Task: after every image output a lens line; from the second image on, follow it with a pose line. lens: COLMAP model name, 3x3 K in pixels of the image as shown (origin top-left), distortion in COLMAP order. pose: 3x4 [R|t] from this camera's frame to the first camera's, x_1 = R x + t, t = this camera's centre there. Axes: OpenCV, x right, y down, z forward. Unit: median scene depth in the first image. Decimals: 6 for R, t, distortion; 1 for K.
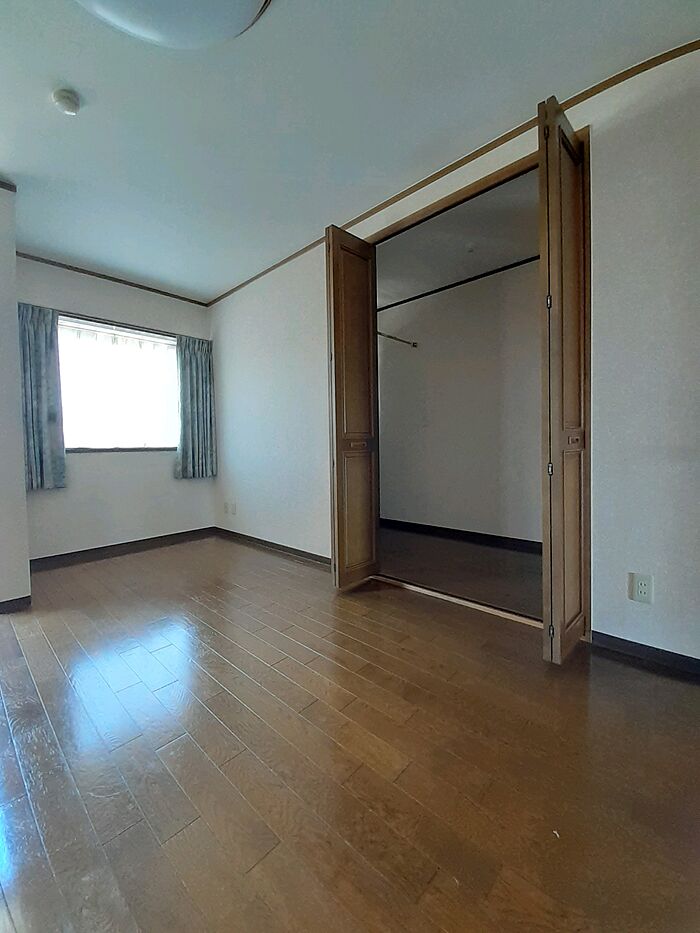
lens RADIAL K [[376.6, 0, 348.0], [0, 376.6, 465.0], [0, 0, 1]] dist [0.000494, -0.000033]
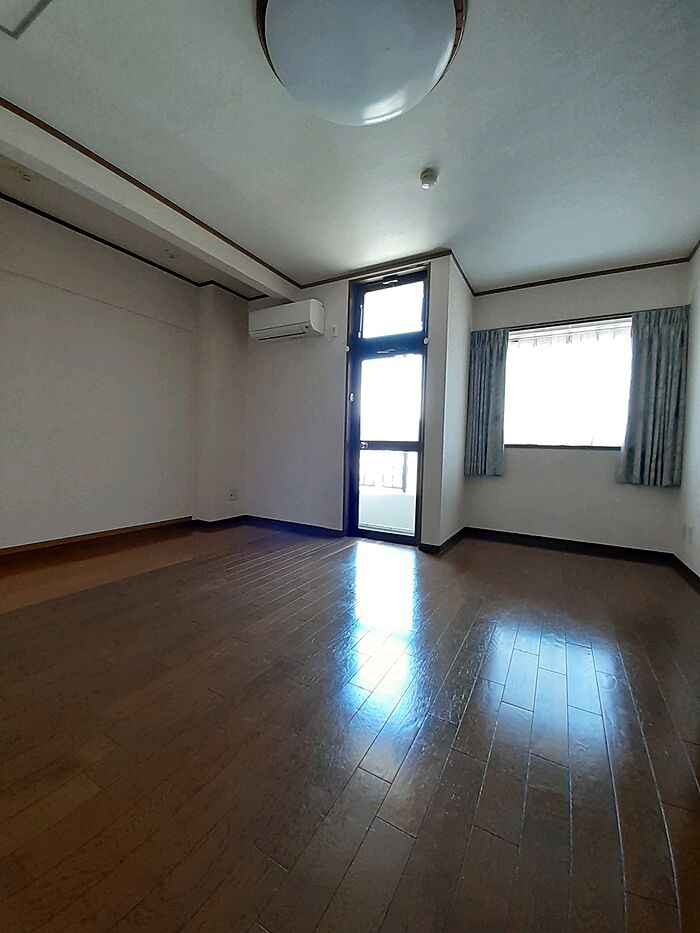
lens RADIAL K [[376.6, 0, 348.2], [0, 376.6, 463.3], [0, 0, 1]] dist [0.000494, -0.000033]
pose [[0.235704, 0.066730, -0.969531, 0.234045], [-0.079642, 0.995610, 0.049163, -0.001741], [0.968556, 0.065628, 0.239984, 0.201717]]
